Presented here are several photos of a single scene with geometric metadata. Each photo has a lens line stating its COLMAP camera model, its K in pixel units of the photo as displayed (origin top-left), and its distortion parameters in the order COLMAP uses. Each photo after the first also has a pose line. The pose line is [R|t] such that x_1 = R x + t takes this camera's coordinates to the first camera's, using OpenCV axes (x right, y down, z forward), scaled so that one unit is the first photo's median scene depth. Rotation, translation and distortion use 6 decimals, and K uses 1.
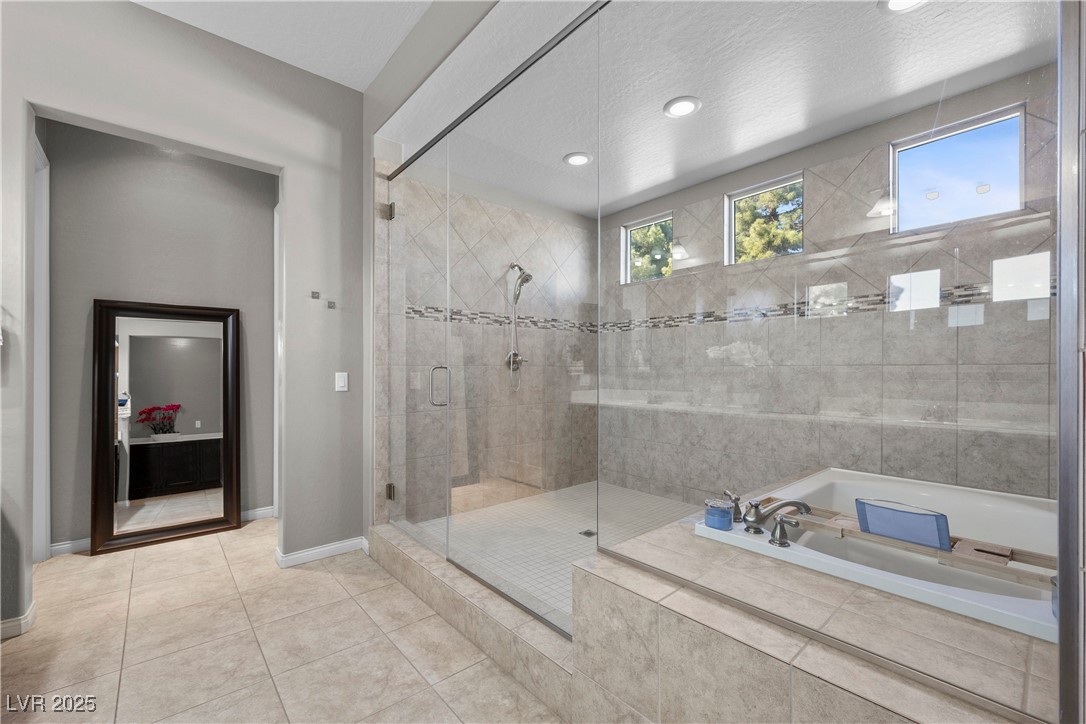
lens RADIAL K [[462.2, 0, 548.2], [0, 462.2, 370.6], [0, 0, 1]] dist [0.001499, 0.000089]
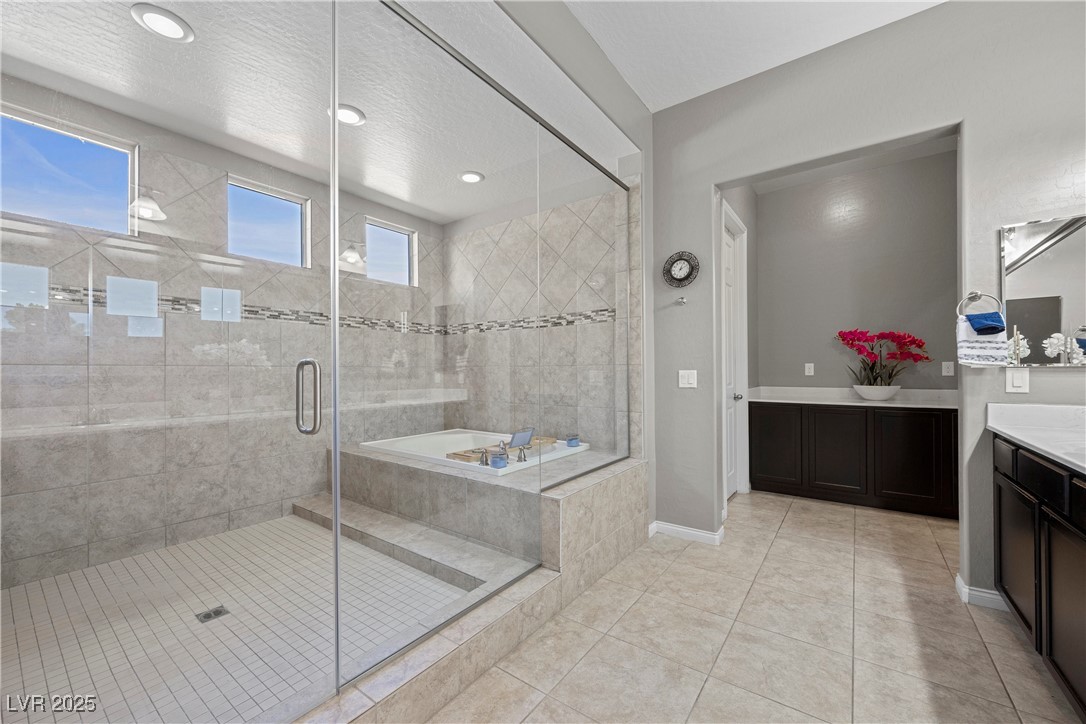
lens RADIAL K [[418.5, 0, 548.5], [0, 418.5, 369.1], [0, 0, 1]] dist [0.001330, 0.000181]
pose [[-0.231535, -0.000336, 0.972827, -0.945908], [0.002926, 0.999995, 0.001041, -0.005988], [-0.972822, 0.003087, -0.231533, 1.017569]]
